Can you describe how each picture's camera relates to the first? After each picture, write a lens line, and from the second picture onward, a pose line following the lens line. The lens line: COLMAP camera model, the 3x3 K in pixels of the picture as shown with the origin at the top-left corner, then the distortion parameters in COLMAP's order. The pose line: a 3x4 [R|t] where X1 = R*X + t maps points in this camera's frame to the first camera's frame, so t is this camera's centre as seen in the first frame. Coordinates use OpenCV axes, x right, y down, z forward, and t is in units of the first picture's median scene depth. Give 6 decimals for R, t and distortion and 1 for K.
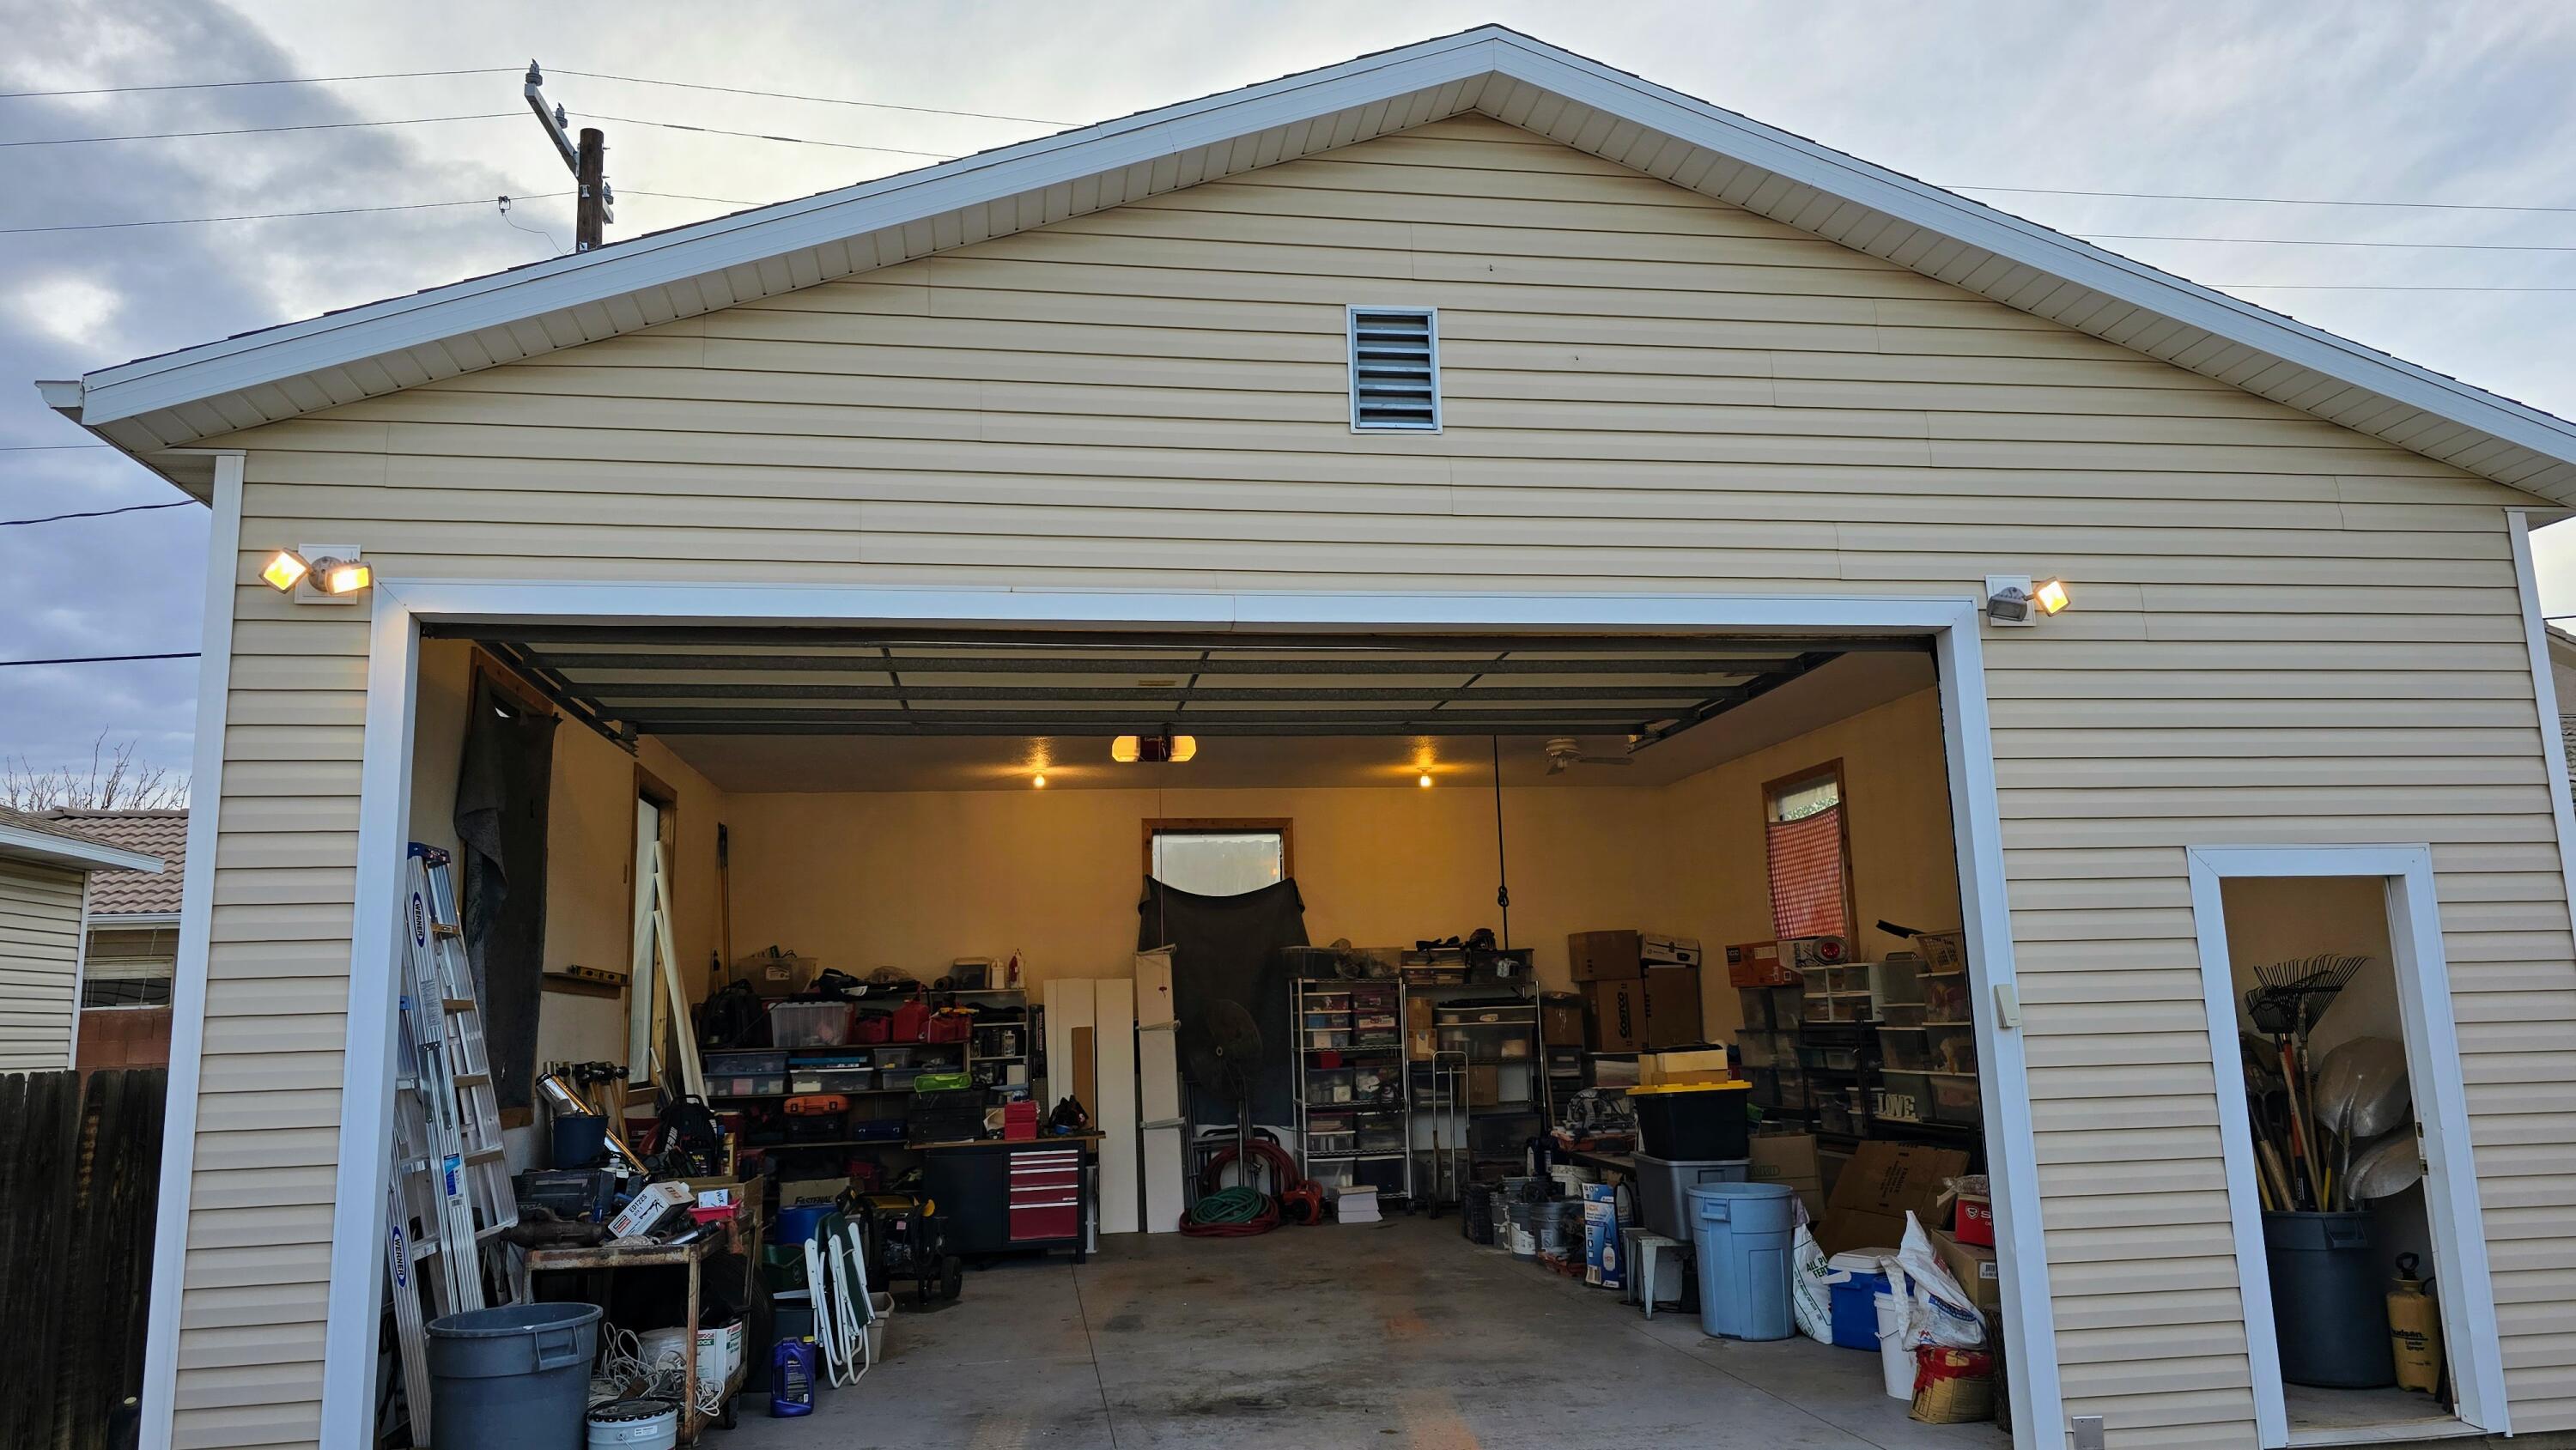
lens RADIAL K [[1696.4, 0, 1288.0], [0, 1696.4, 725.0], [0, 0, 1]] dist [0.101053, -0.119868]
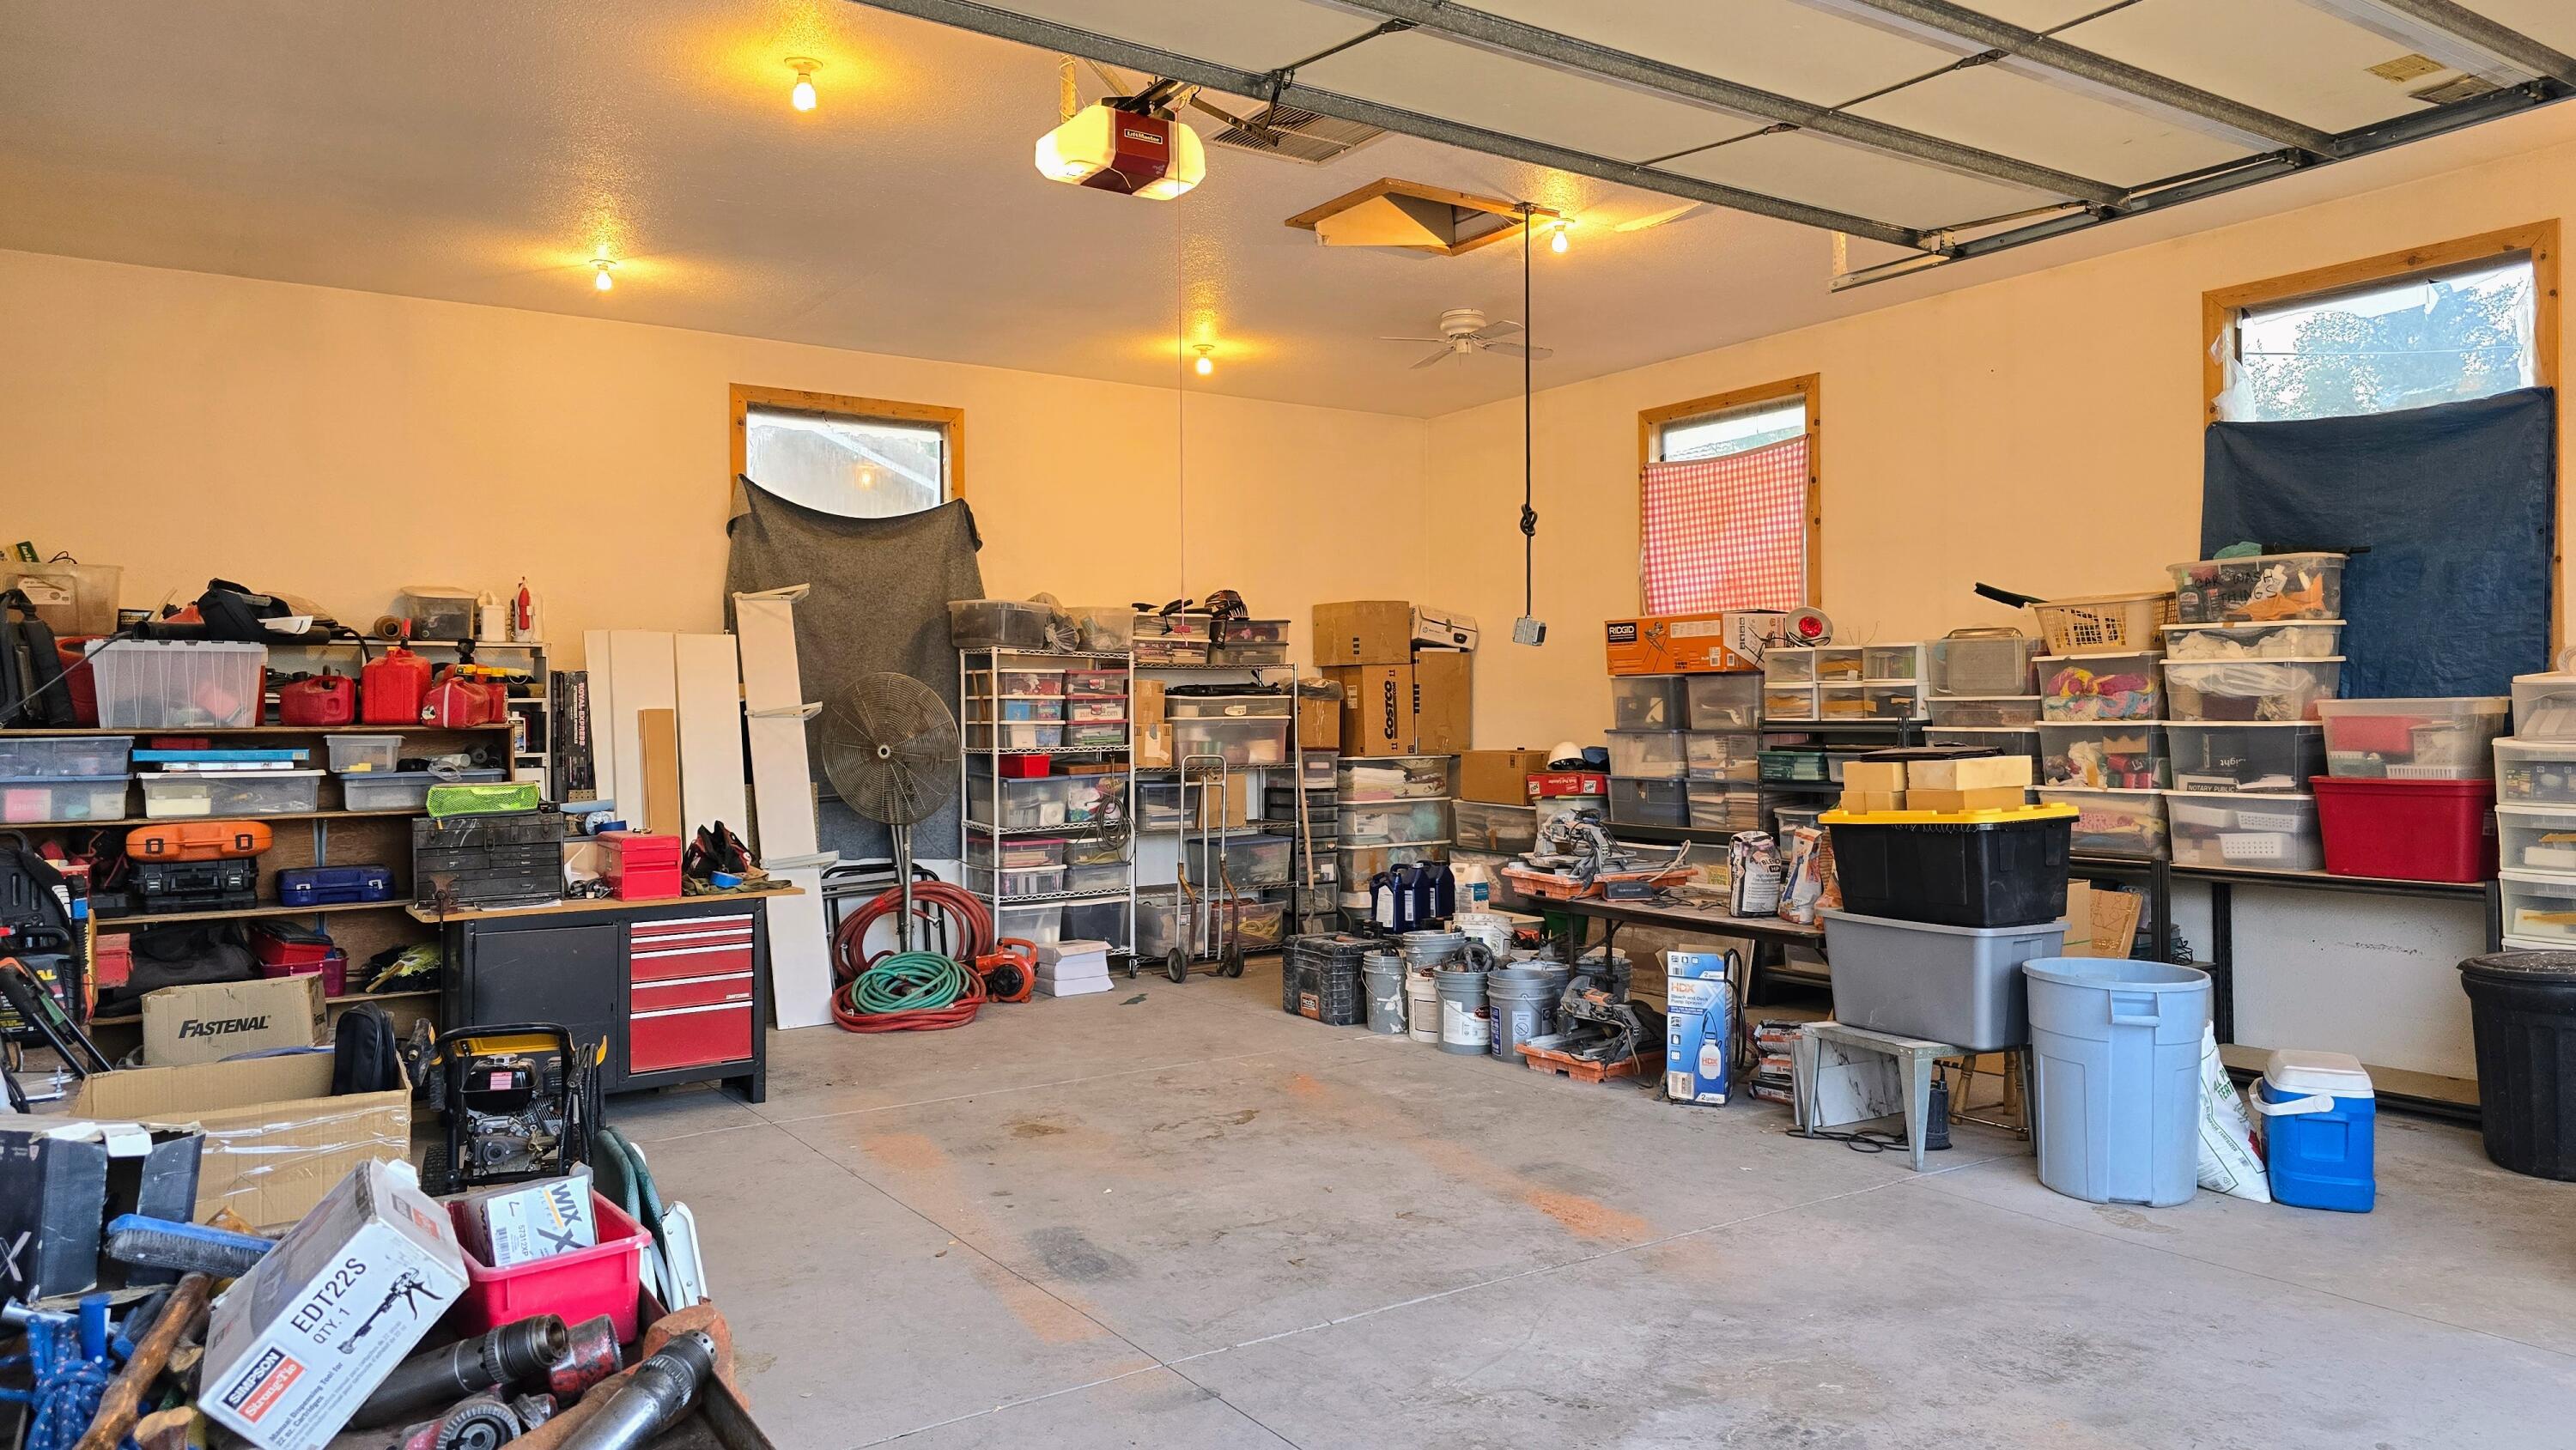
lens RADIAL K [[1696.4, 0, 1288.0], [0, 1696.4, 725.0], [0, 0, 1]] dist [0.101053, -0.119868]
pose [[0.905656, 0.019451, 0.423568, -0.174252], [-0.091092, 0.984548, 0.149556, 0.069919], [-0.414114, -0.174030, 0.893433, 0.353948]]
